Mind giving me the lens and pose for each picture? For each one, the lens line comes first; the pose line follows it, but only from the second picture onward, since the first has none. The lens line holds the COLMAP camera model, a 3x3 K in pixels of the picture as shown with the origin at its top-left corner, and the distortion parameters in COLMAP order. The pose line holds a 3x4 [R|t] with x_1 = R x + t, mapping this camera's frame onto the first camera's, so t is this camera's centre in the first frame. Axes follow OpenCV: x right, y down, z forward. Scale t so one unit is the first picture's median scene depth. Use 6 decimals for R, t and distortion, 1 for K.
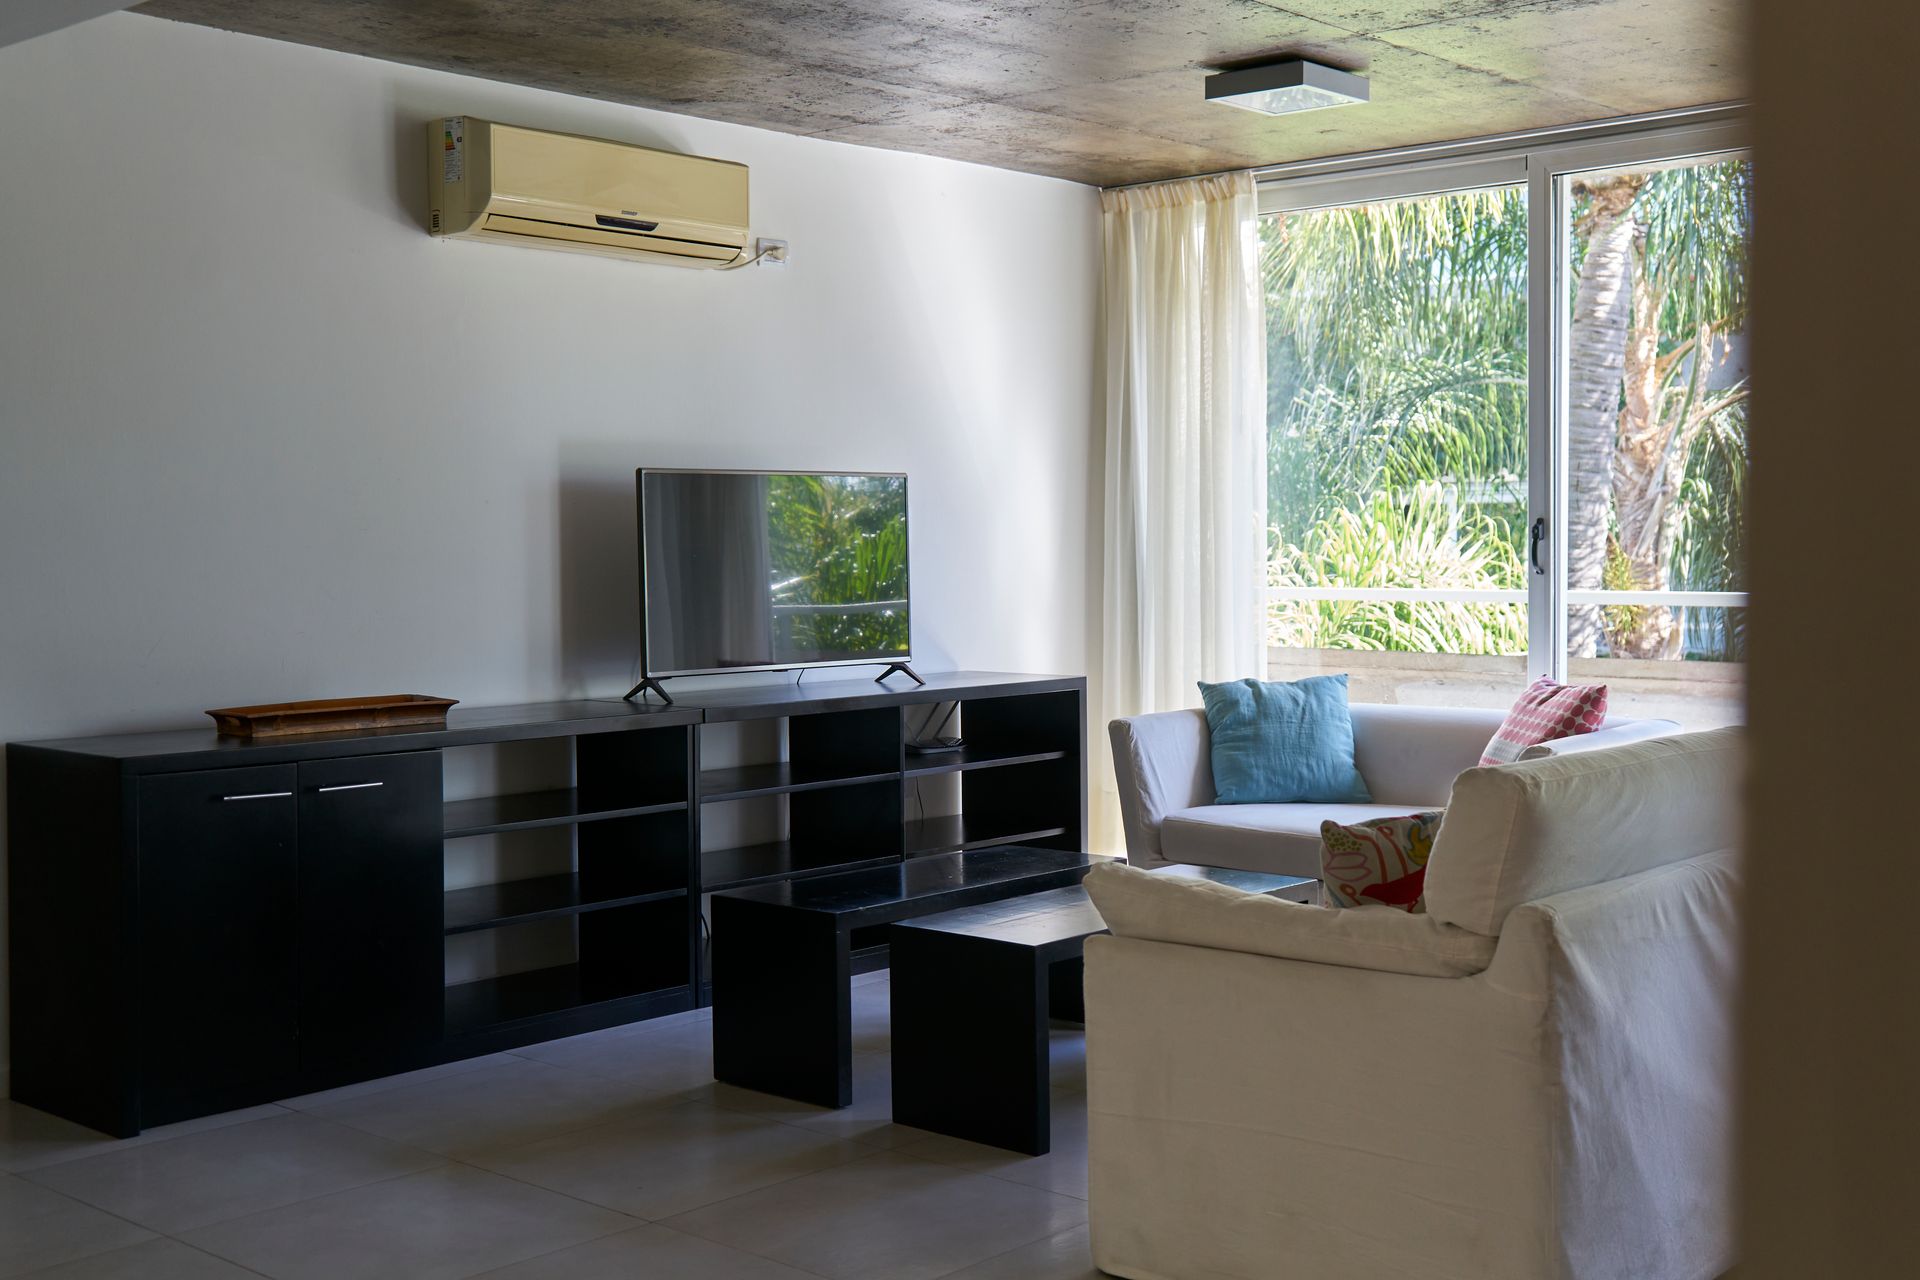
lens RADIAL K [[2189.0, 0, 960.0], [0, 2189.0, 640.0], [0, 0, 1]] dist [0.056304, 0.005216]
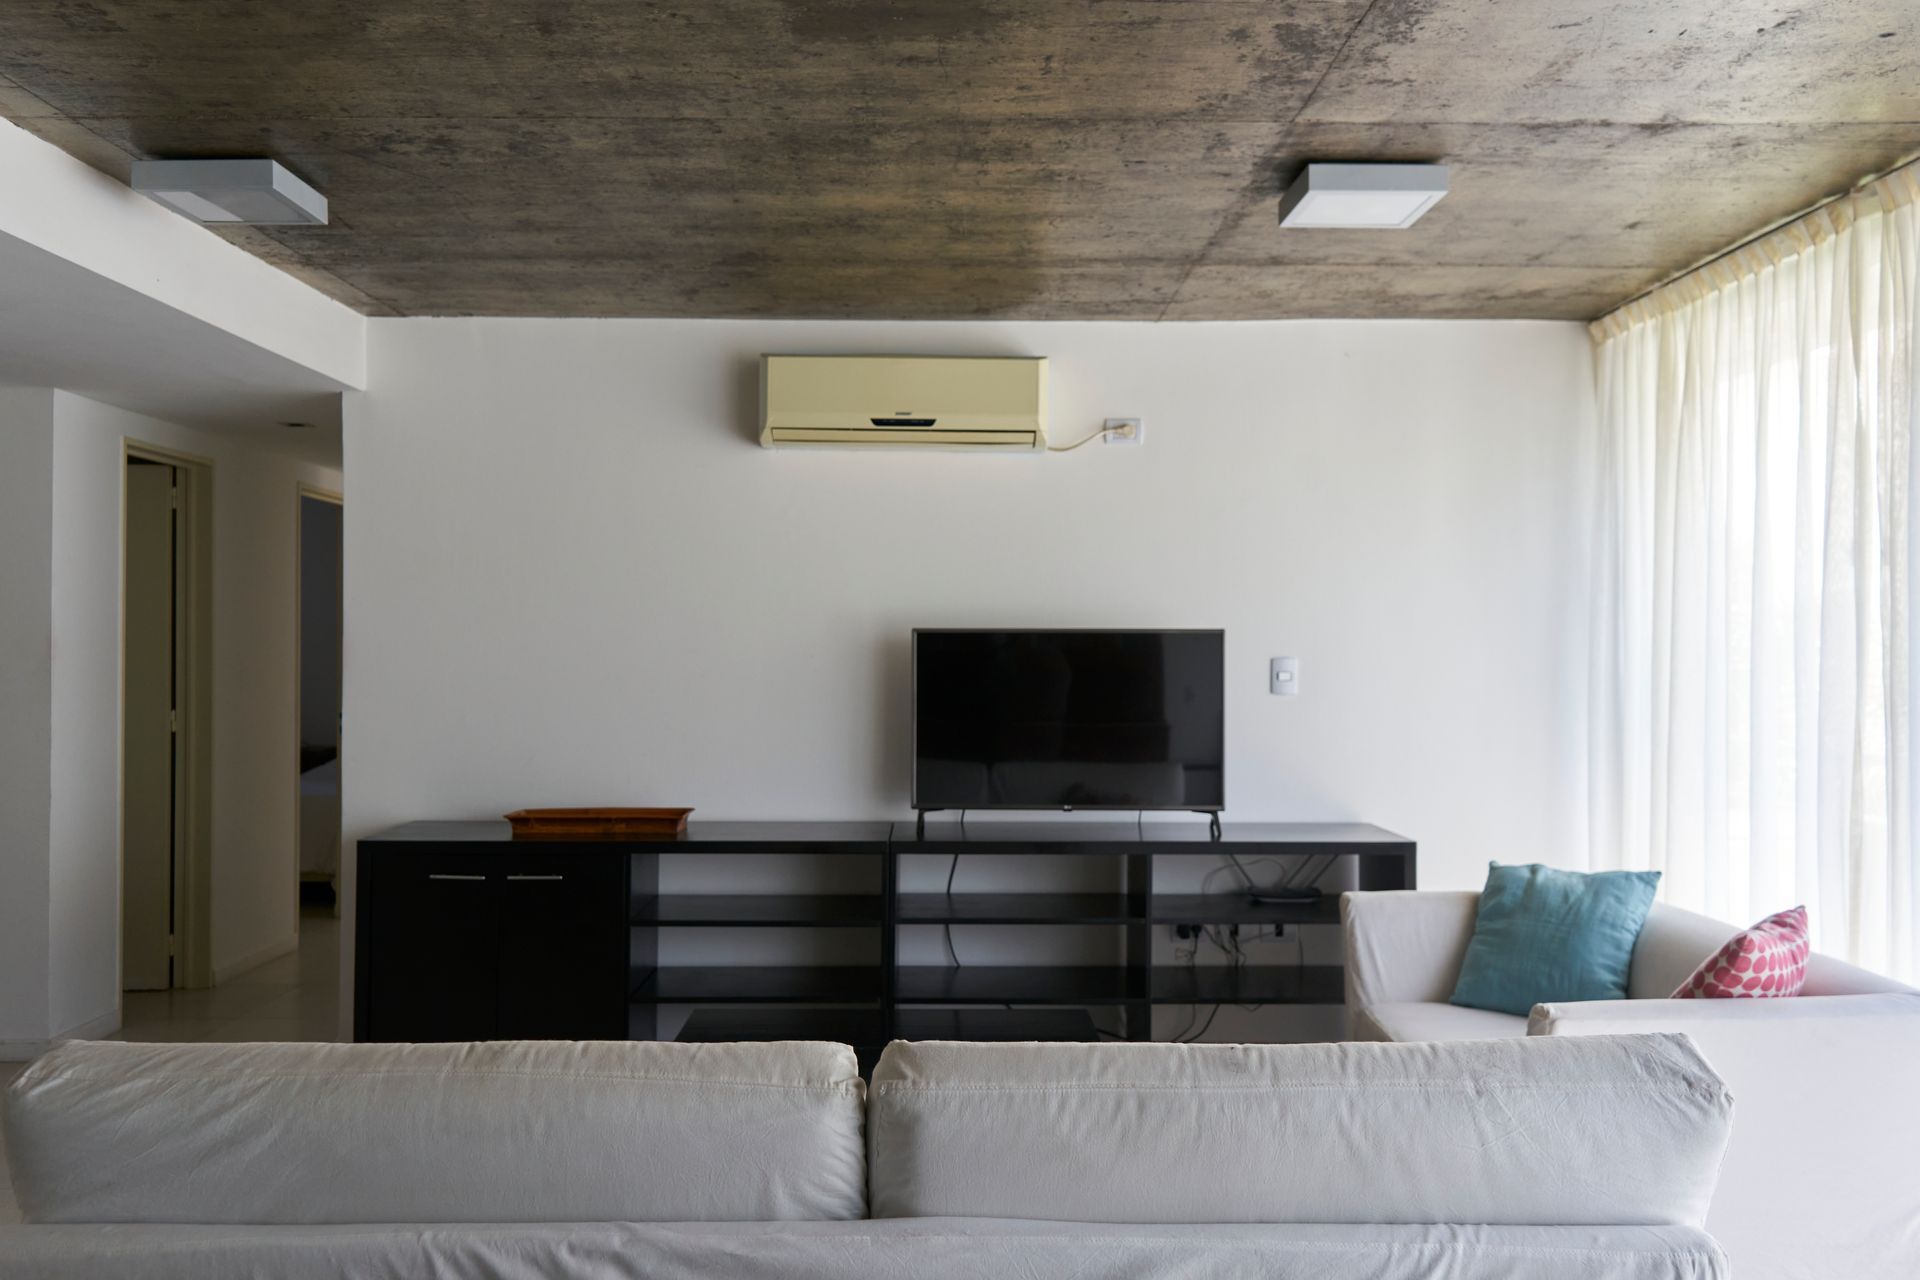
lens RADIAL K [[1548.3, 0, 960.0], [0, 1548.3, 640.0], [0, 0, 1]] dist [0.012180, 0.000492]
pose [[0.678441, 0.005550, -0.734634, 0.485417], [-0.042099, 0.998622, -0.031335, -0.047828], [0.733448, 0.052186, 0.677739, 0.464802]]
